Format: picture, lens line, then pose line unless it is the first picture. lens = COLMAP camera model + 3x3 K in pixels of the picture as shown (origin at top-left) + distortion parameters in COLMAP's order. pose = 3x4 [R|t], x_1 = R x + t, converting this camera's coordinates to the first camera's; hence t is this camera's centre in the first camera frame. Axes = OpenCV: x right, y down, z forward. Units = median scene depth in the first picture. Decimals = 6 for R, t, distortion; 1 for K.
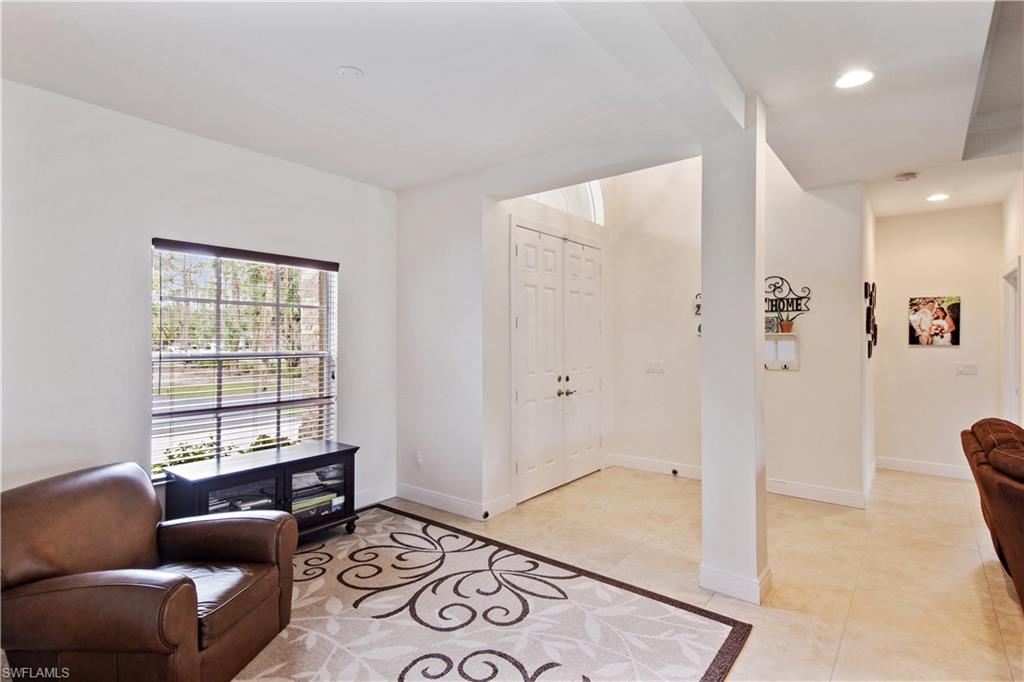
lens RADIAL K [[501.5, 0, 506.3], [0, 501.5, 345.4], [0, 0, 1]] dist [0.044036, -0.024084]
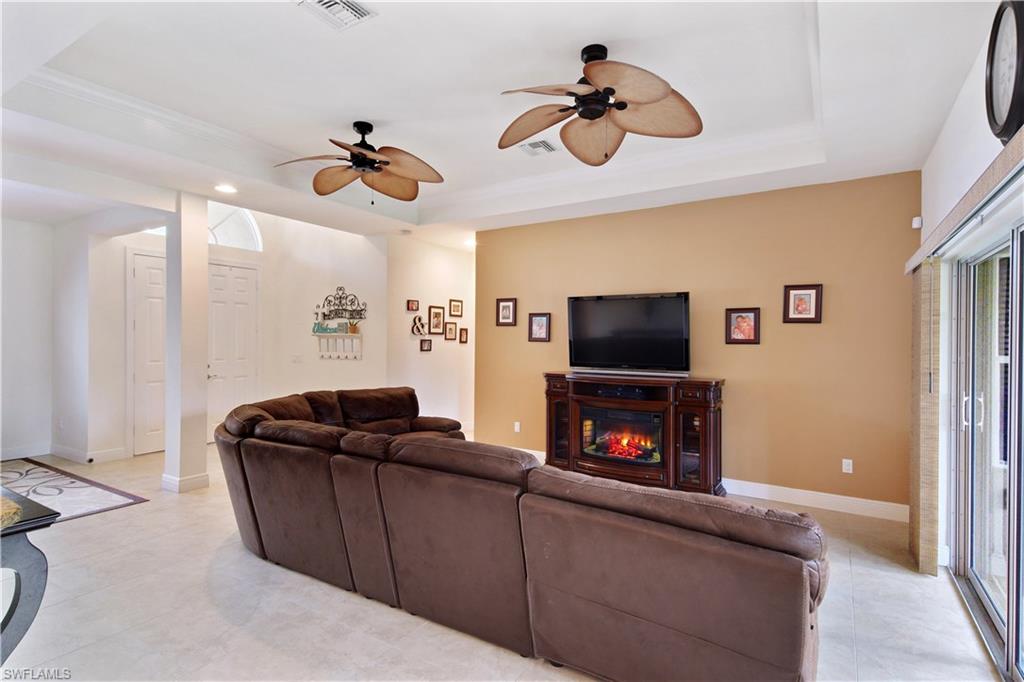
lens RADIAL K [[501.5, 0, 506.3], [0, 501.5, 345.4], [0, 0, 1]] dist [0.044036, -0.024084]
pose [[0.991844, 0.003870, 0.127401, 0.826846], [-0.004870, 0.999960, 0.007539, -0.004173], [-0.127366, -0.008098, 0.991823, -0.506127]]
